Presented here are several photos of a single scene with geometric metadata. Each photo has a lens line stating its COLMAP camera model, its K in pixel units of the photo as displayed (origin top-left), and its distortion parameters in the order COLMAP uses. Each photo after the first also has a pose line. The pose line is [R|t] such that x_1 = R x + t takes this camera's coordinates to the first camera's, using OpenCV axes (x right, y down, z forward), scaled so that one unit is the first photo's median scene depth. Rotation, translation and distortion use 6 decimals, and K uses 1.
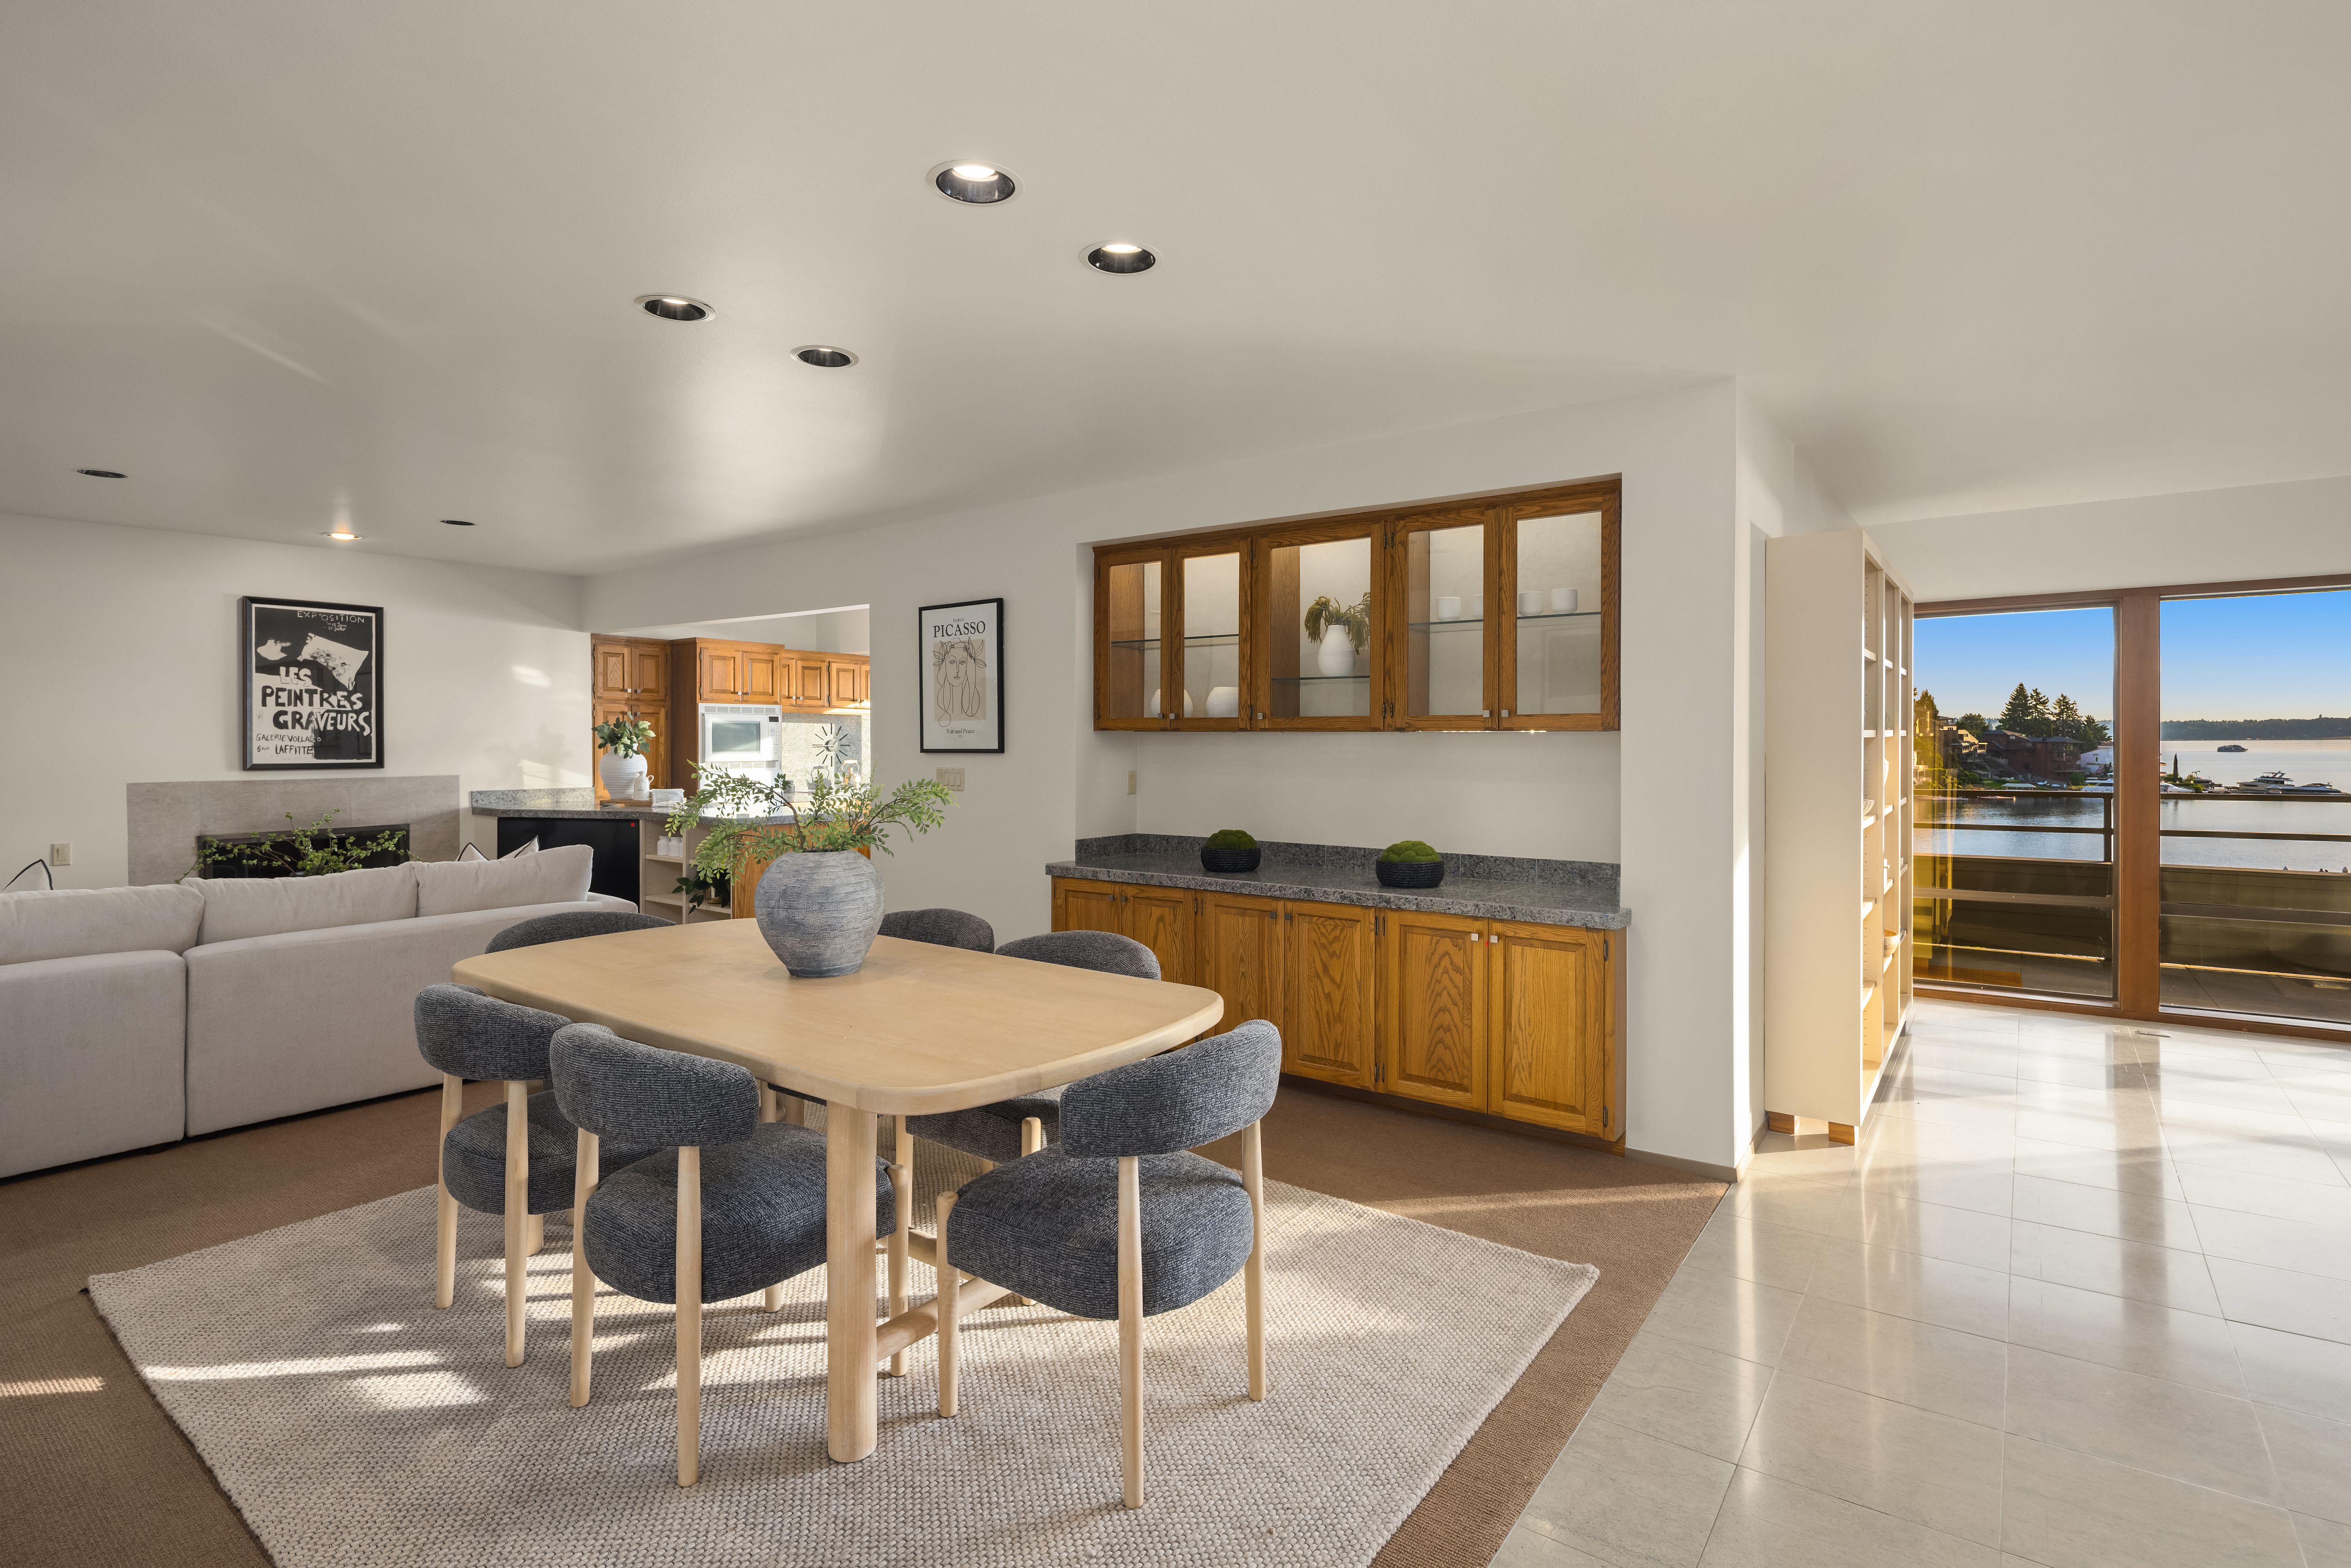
lens RADIAL K [[1156.0, 0, 1185.8], [0, 1156.0, 730.6], [0, 0, 1]] dist [0.010430, -0.000364]
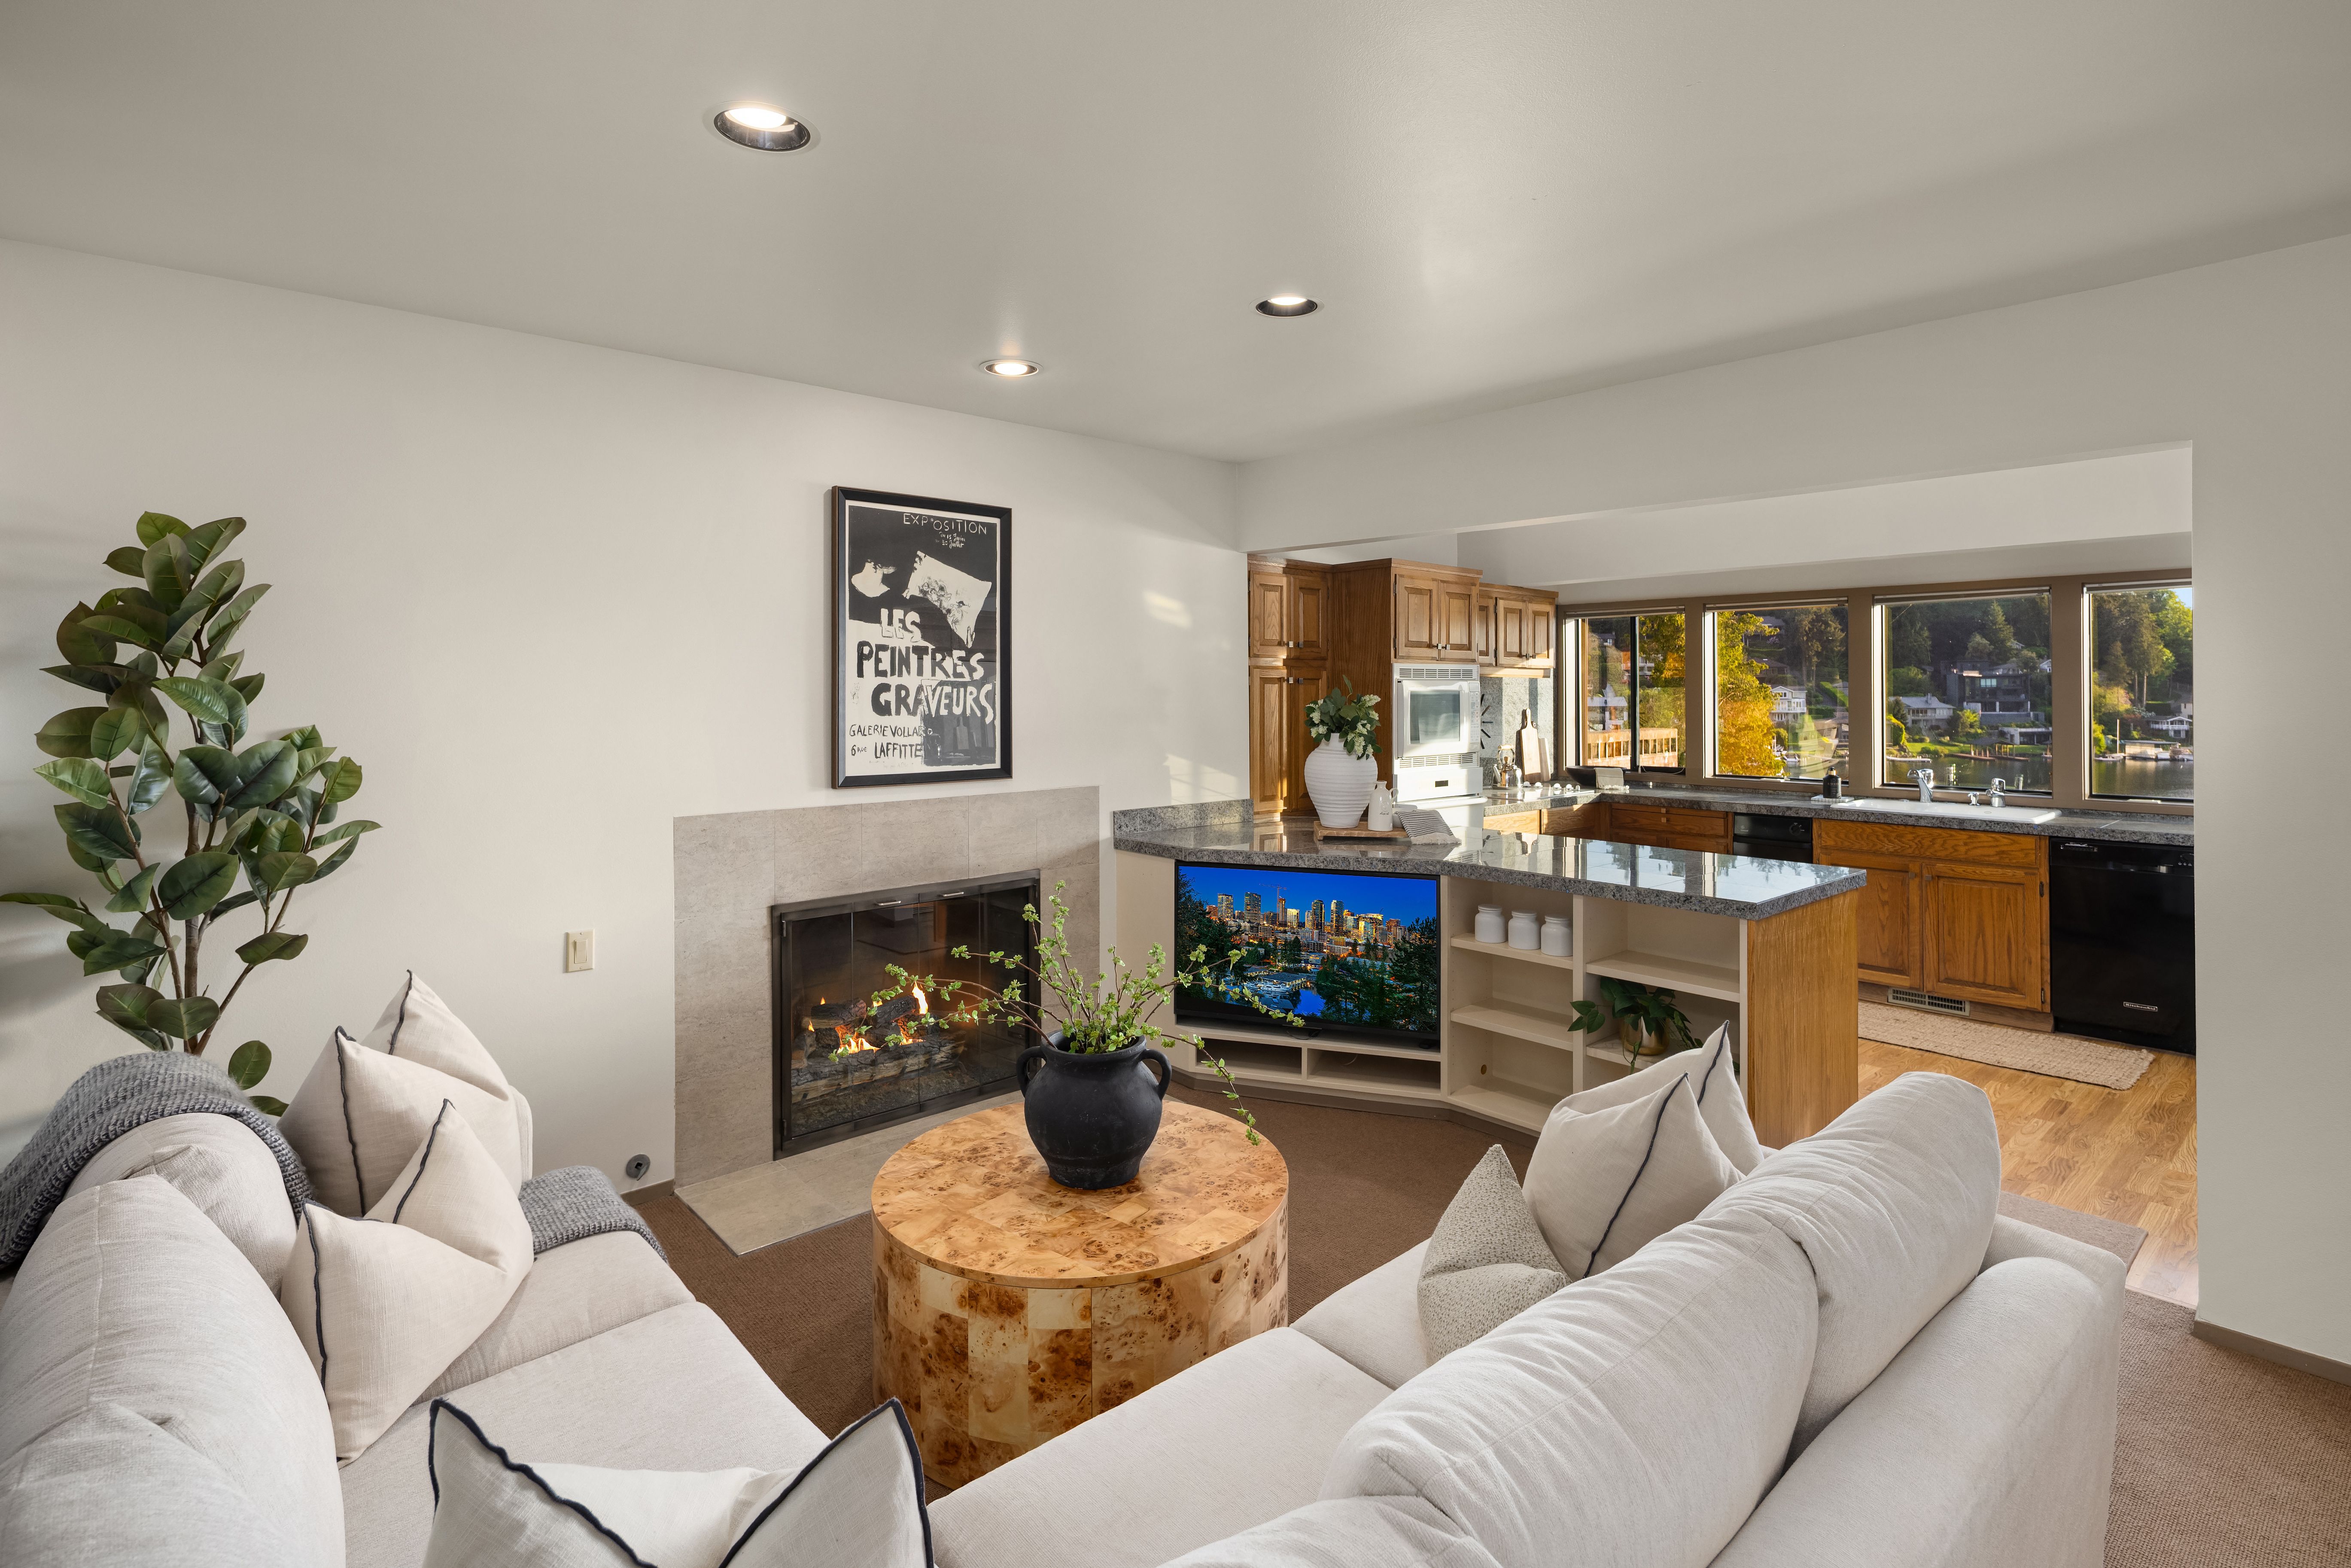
lens RADIAL K [[1156.0, 0, 1176.4], [0, 1156.0, 643.9], [0, 0, 1]] dist [0.010430, -0.000364]
pose [[0.982608, -0.011769, -0.185319, -0.517279], [0.005466, 0.999390, -0.034481, -0.016091], [0.185612, 0.032868, 0.982073, 0.450818]]
